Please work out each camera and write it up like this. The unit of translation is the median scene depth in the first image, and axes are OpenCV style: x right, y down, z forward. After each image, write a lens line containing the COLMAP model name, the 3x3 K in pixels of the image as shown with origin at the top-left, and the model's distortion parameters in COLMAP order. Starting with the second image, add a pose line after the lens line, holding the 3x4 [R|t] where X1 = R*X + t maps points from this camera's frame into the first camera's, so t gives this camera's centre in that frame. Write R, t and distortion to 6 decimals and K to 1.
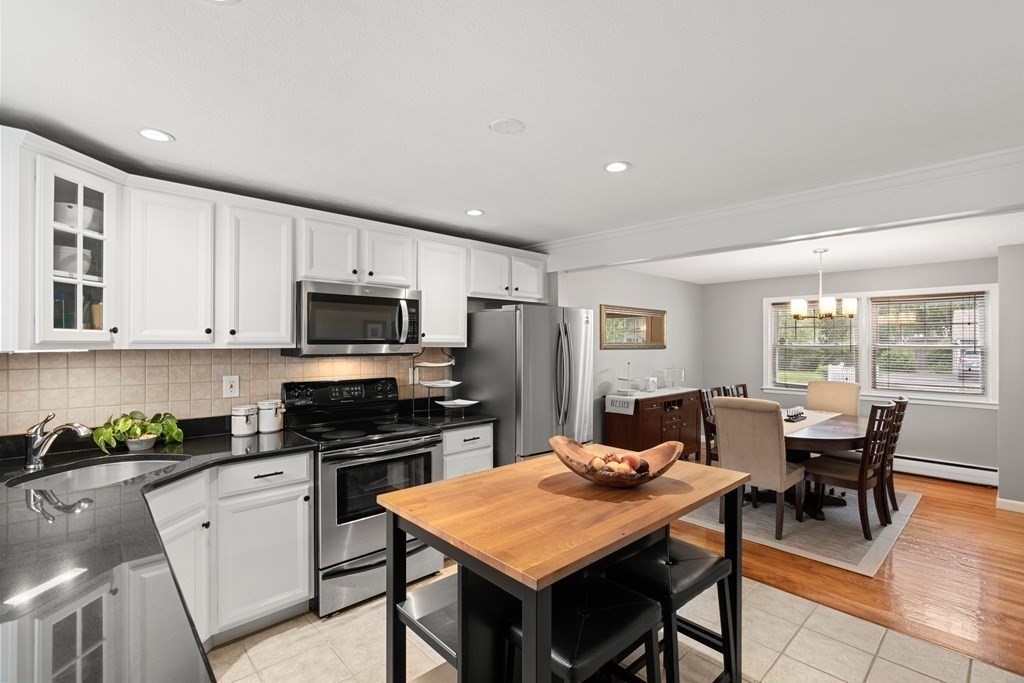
lens RADIAL K [[468.6, 0, 514.7], [0, 468.6, 340.5], [0, 0, 1]] dist [-0.000536, 0.000059]
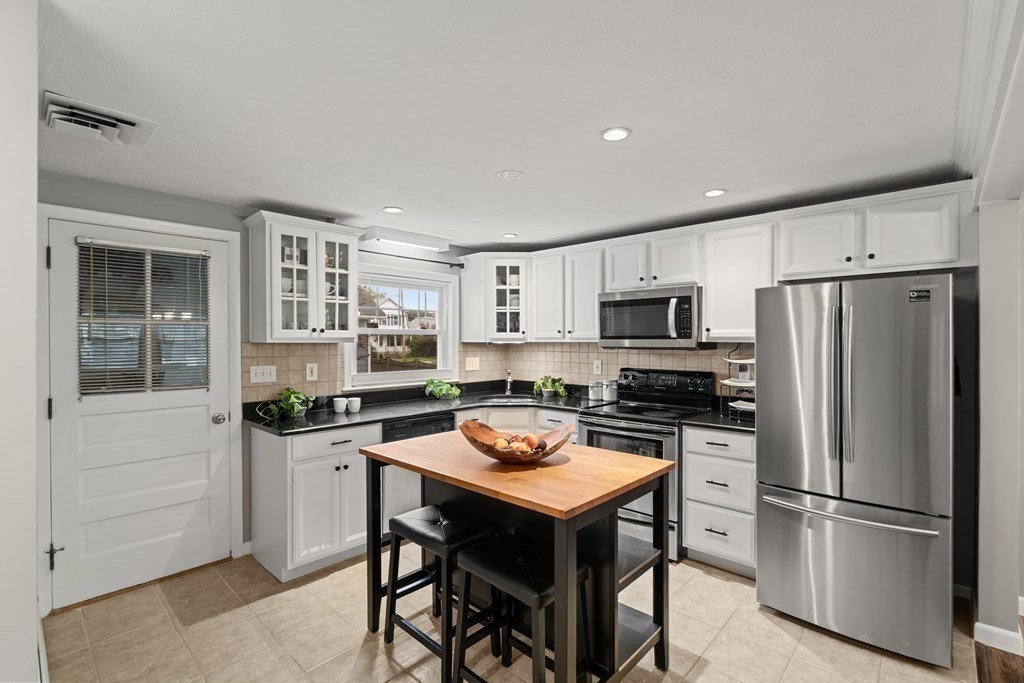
lens RADIAL K [[468.6, 0, 514.7], [0, 468.6, 340.5], [0, 0, 1]] dist [-0.000536, 0.000059]
pose [[0.072299, -0.000387, -0.997383, 0.787098], [0.006425, 0.999979, 0.000078, 0.008421], [0.997362, -0.006414, 0.072300, 0.551658]]
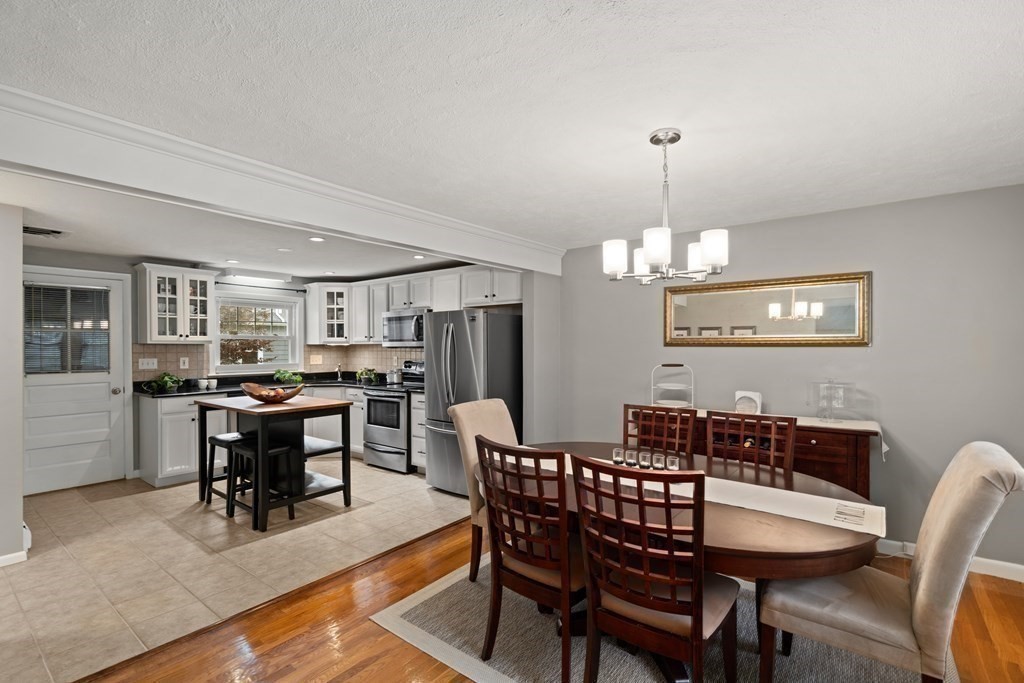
lens RADIAL K [[474.2, 0, 513.4], [0, 474.2, 346.8], [0, 0, 1]] dist [-0.000299, 0.000226]
pose [[0.159009, -0.000664, -0.987277, 1.538789], [0.007275, 0.999973, 0.000499, 0.029006], [0.987250, -0.007262, 0.159010, 1.060909]]
